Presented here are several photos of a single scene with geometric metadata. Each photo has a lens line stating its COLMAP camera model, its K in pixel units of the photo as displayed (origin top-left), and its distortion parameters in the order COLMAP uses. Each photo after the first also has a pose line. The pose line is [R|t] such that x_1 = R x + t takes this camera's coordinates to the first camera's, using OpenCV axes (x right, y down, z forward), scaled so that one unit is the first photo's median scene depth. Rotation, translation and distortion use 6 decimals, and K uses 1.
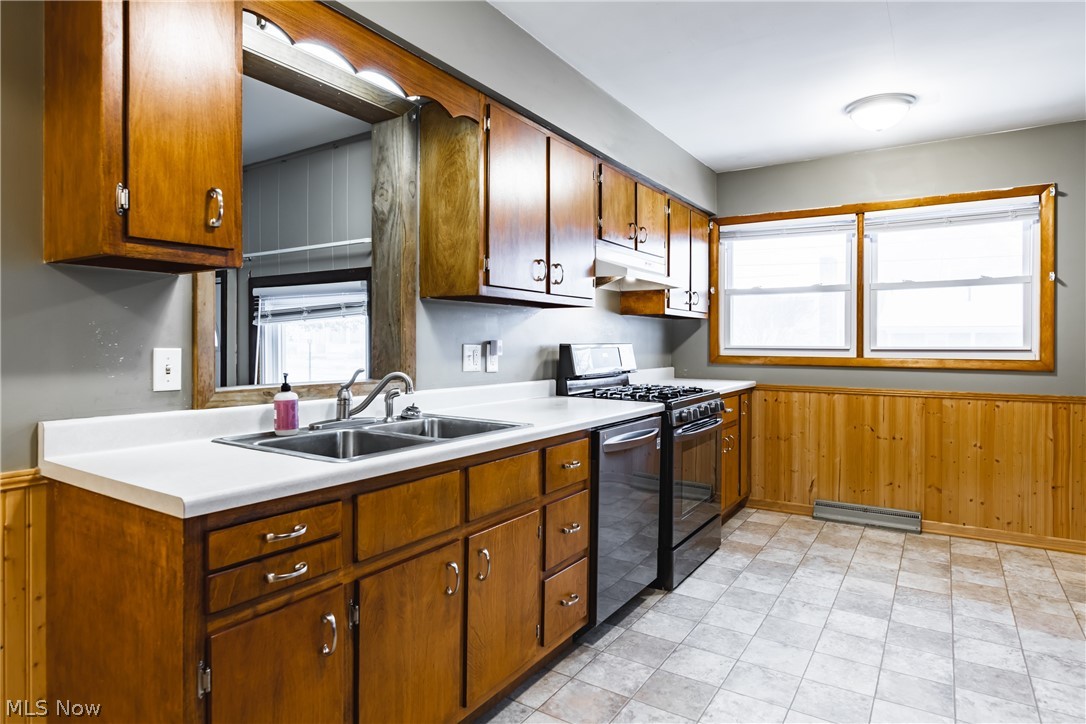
lens RADIAL K [[618.4, 0, 547.2], [0, 618.4, 354.7], [0, 0, 1]] dist [-0.014833, -0.000230]
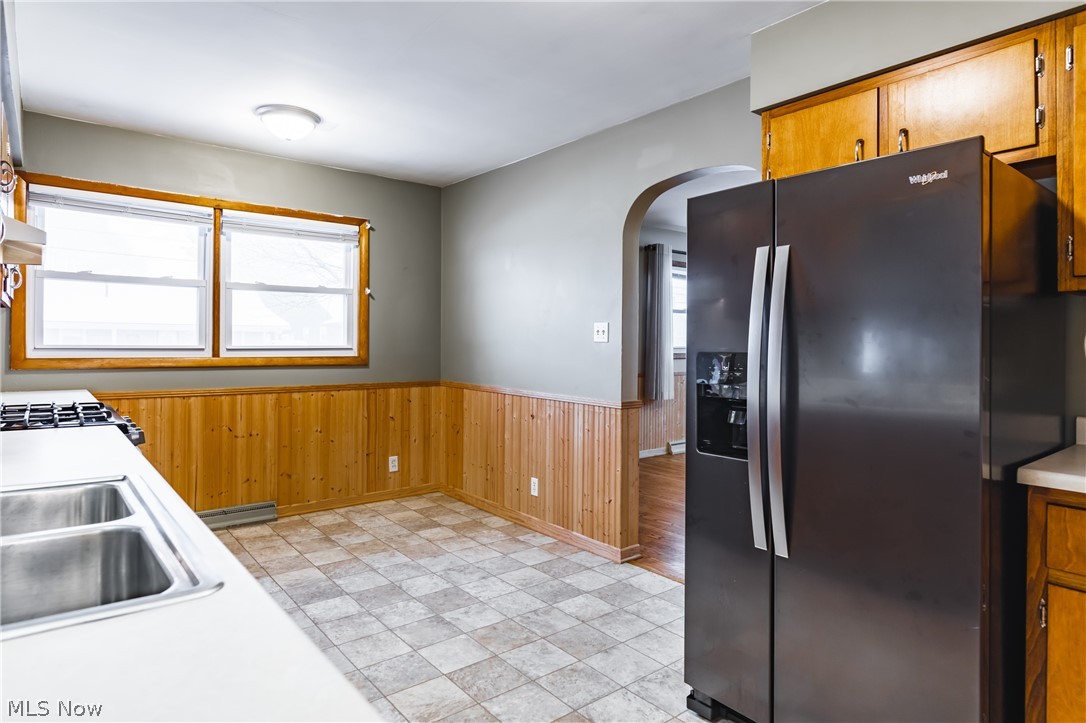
lens RADIAL K [[612.8, 0, 543.8], [0, 612.8, 351.4], [0, 0, 1]] dist [0.034640, -0.038786]
pose [[0.319570, -0.011686, 0.947491, -0.280680], [0.012664, 0.999887, 0.008061, -0.006580], [-0.947478, 0.009423, 0.319682, 0.227139]]
